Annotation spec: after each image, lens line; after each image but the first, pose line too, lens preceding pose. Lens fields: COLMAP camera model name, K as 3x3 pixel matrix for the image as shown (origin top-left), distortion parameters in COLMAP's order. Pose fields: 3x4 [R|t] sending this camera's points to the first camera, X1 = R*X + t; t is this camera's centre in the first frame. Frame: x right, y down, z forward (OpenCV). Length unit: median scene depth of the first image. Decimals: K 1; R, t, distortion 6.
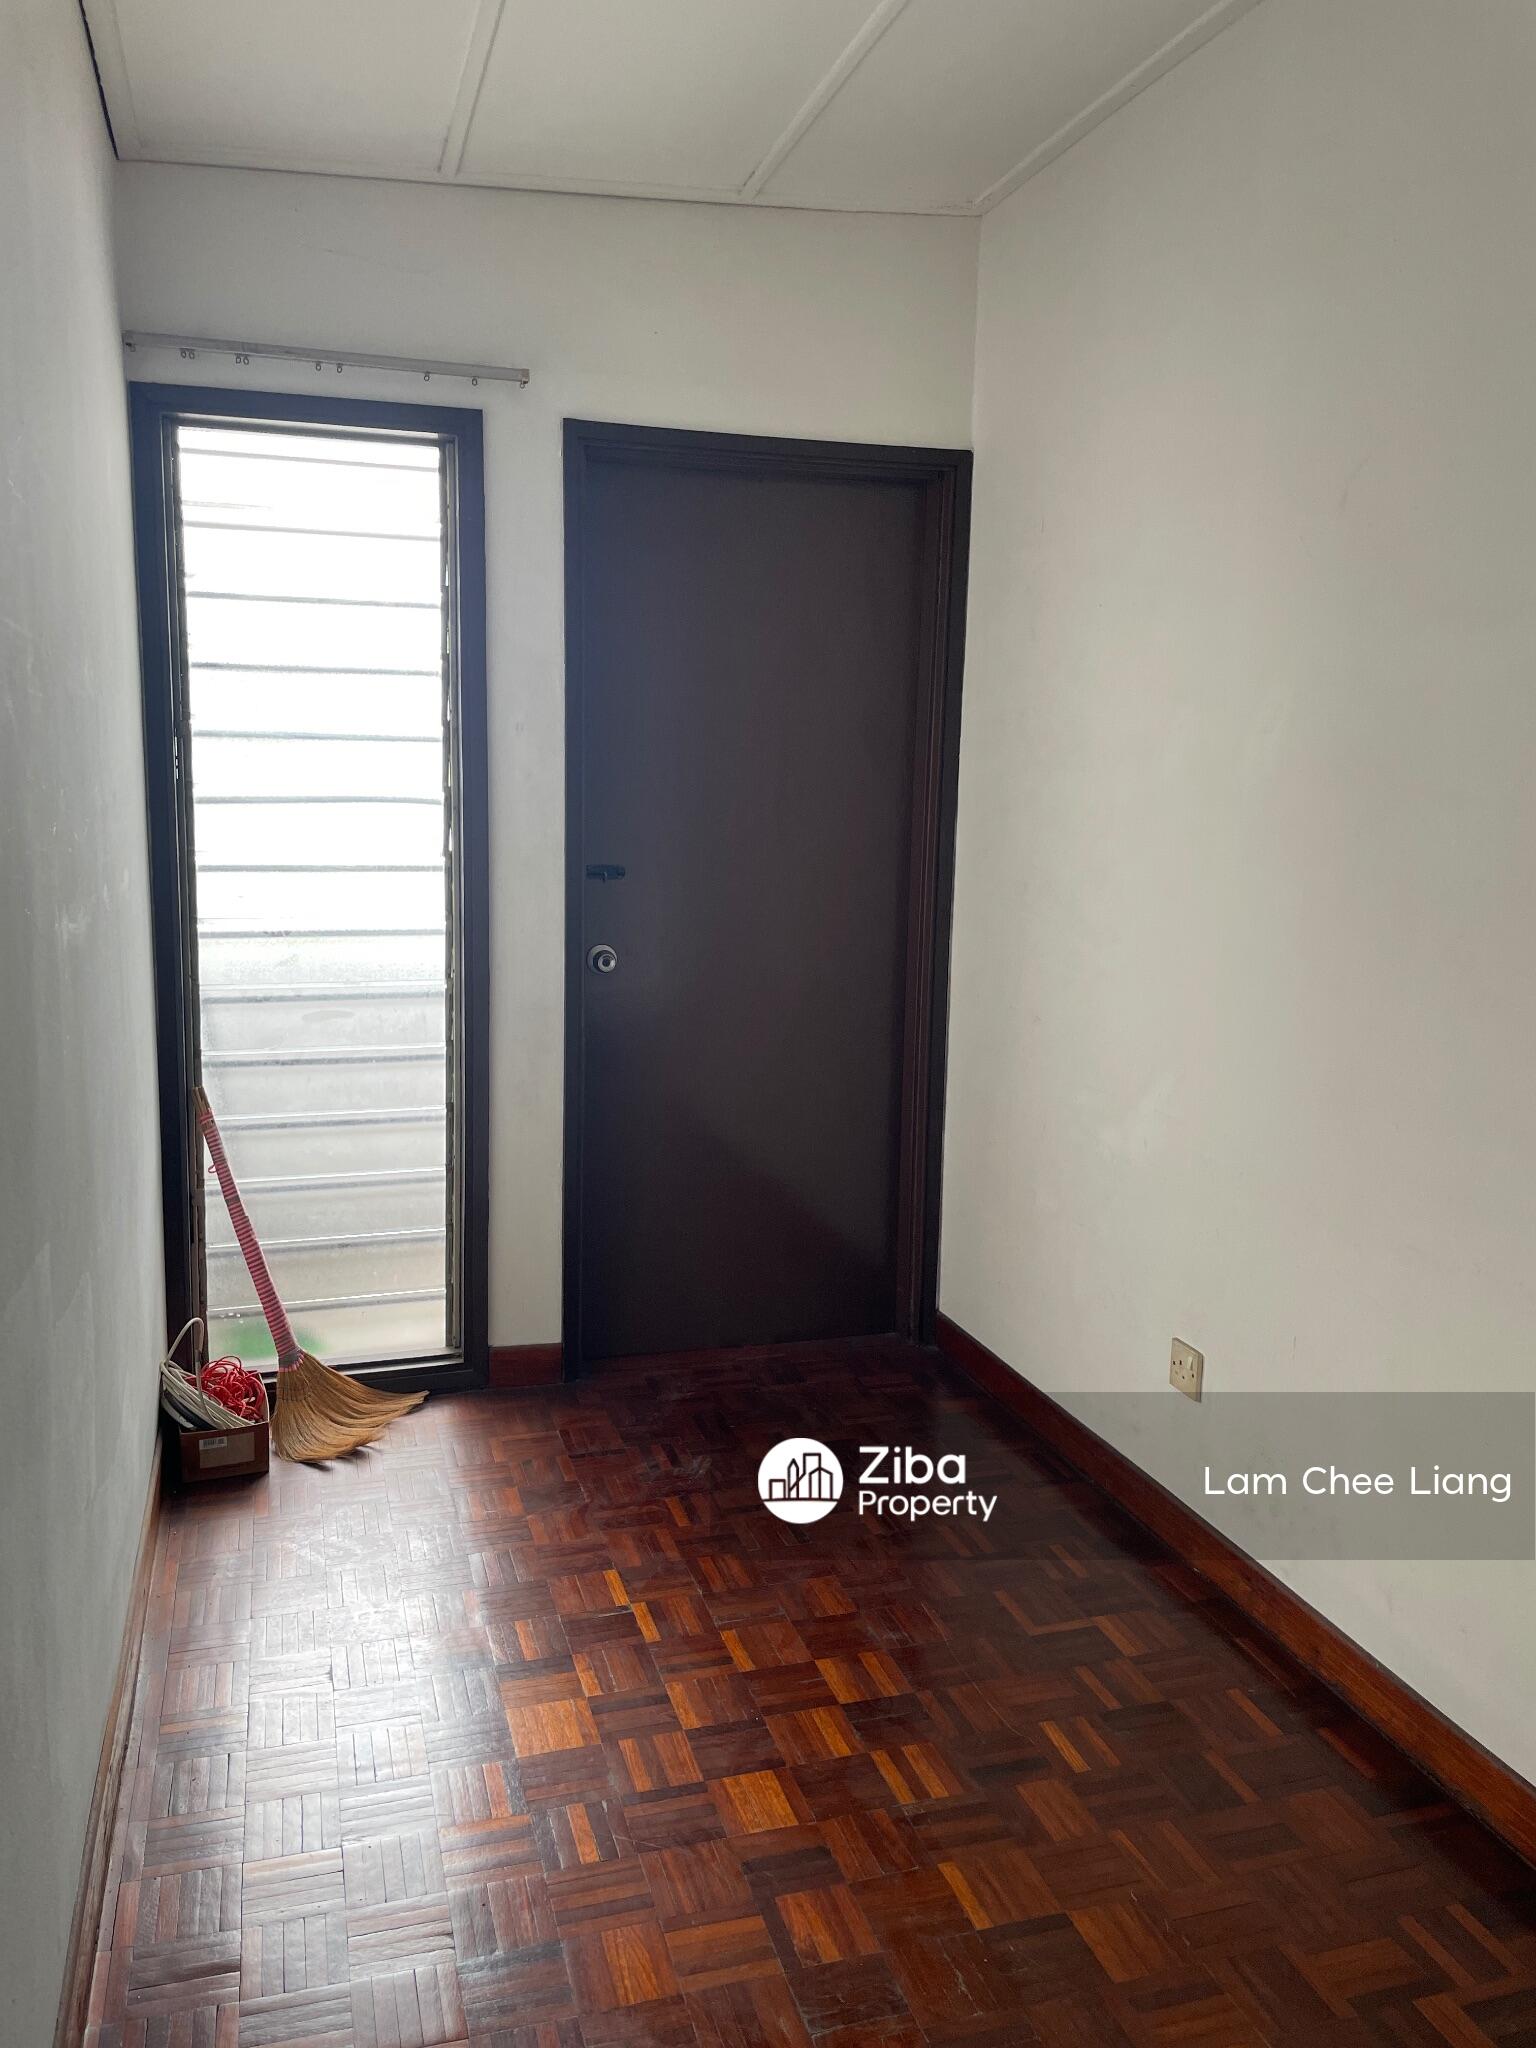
lens RADIAL K [[1583.4, 0, 762.5], [0, 1583.4, 1012.1], [0, 0, 1]] dist [0.089912, -0.119386]
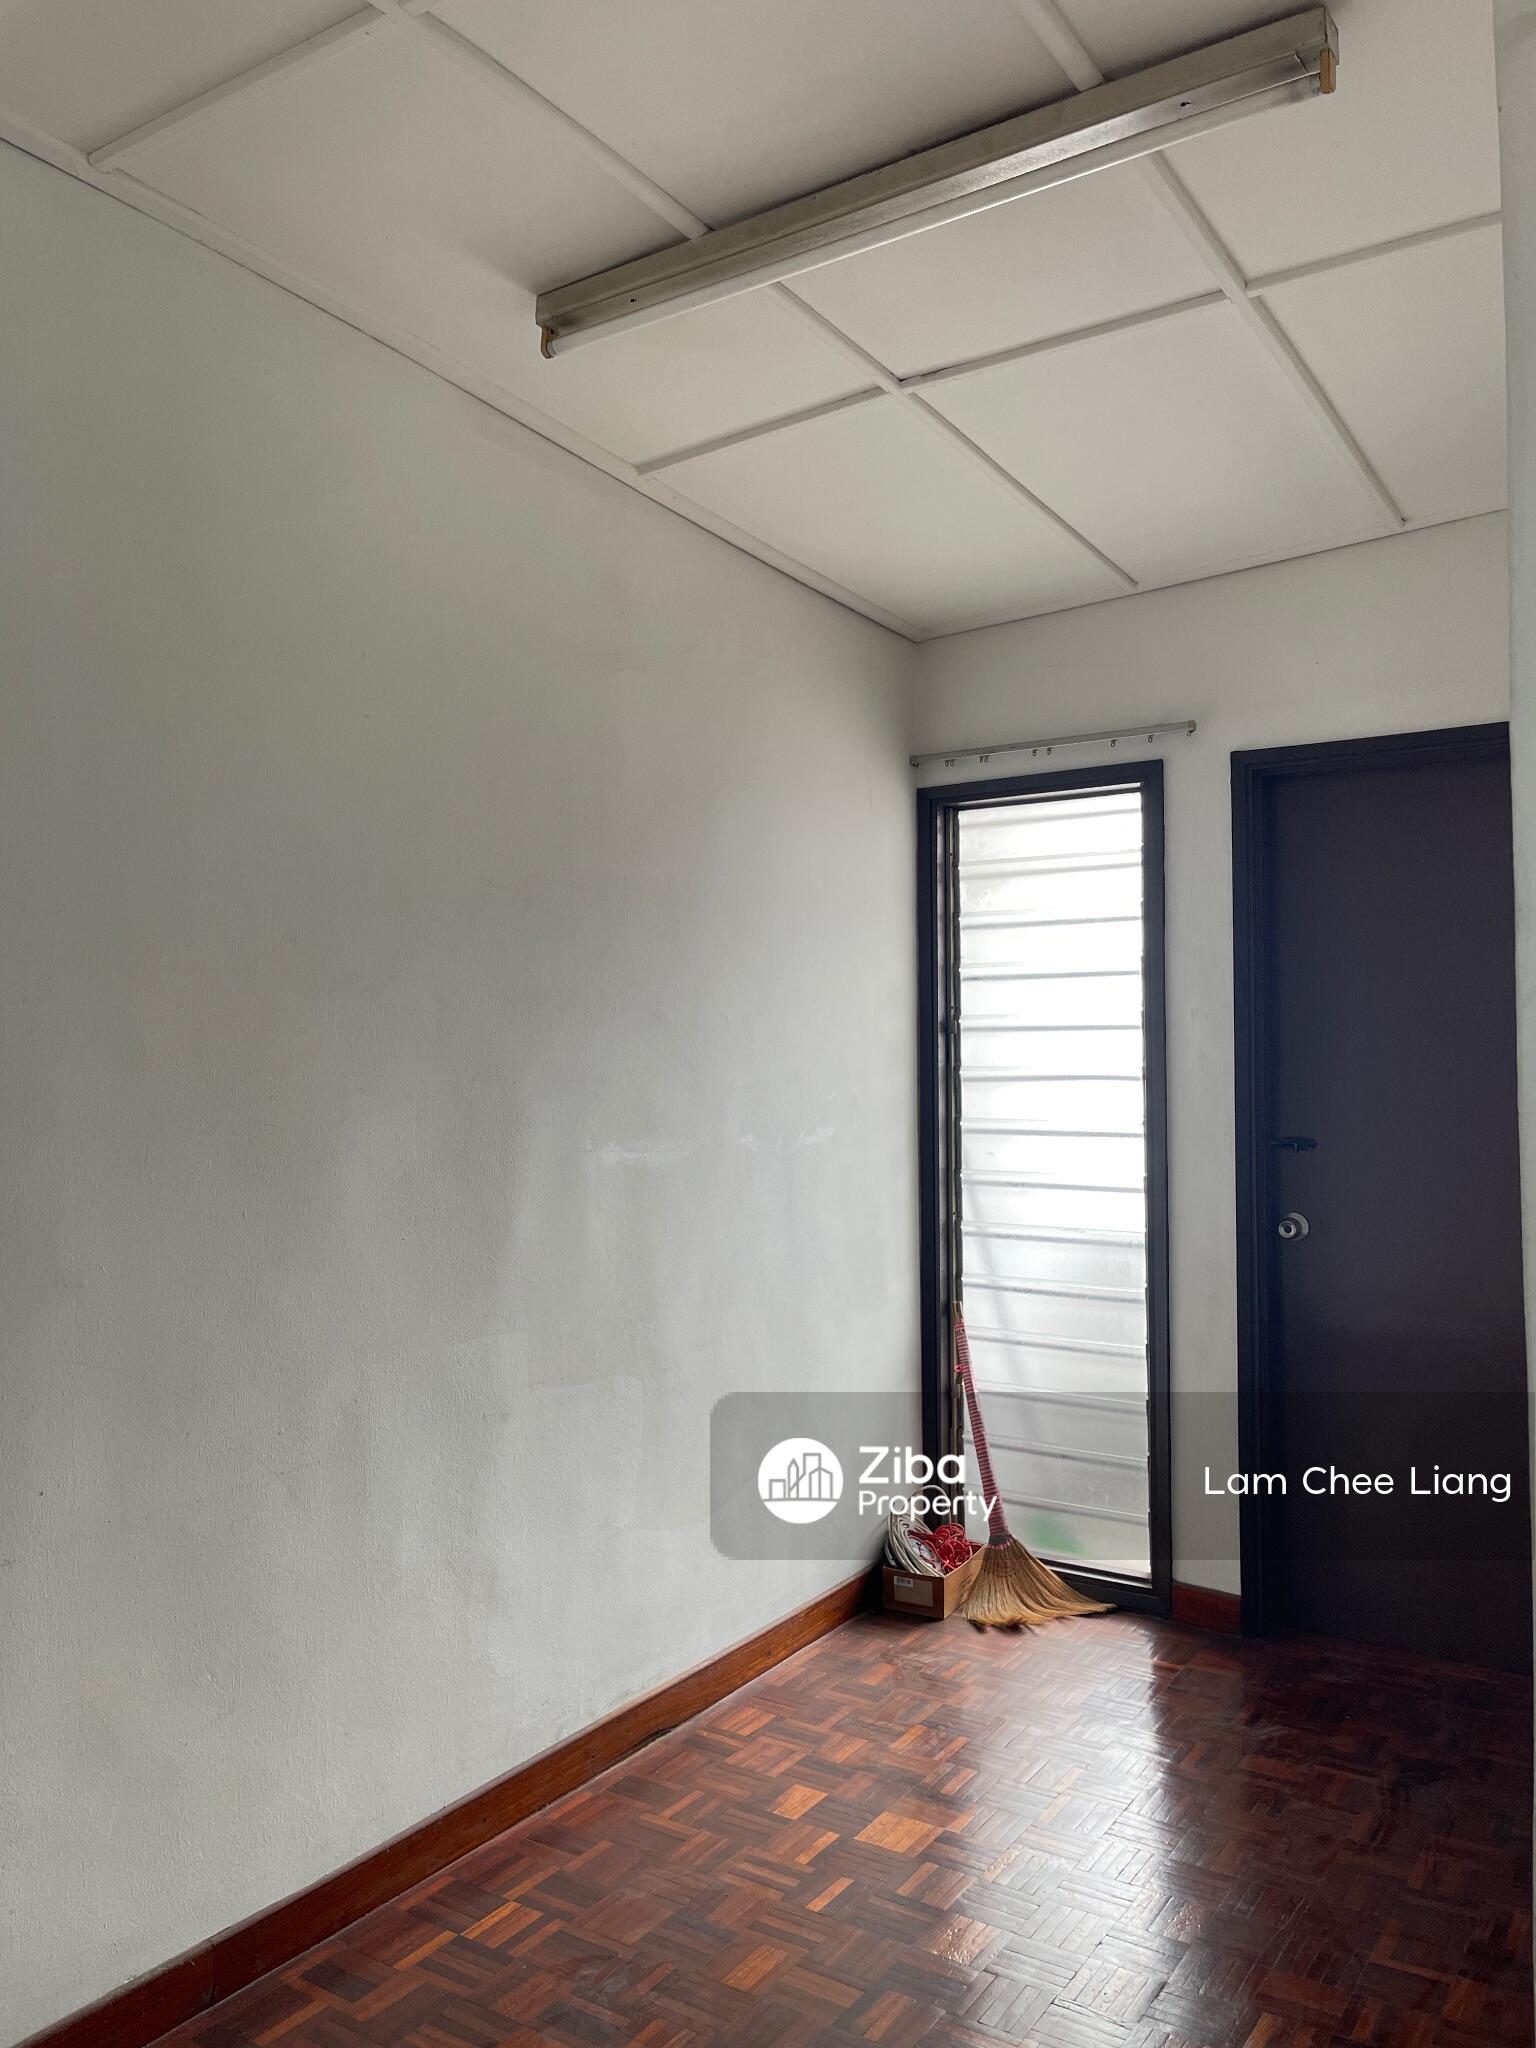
lens RADIAL K [[1583.4, 0, 753.6], [0, 1583.4, 1015.5], [0, 0, 1]] dist [0.089912, -0.119386]
pose [[0.631247, -0.041265, -0.774483, 0.539857], [-0.103721, 0.985122, -0.137027, 0.012374], [0.768615, 0.166828, 0.617575, 0.049011]]
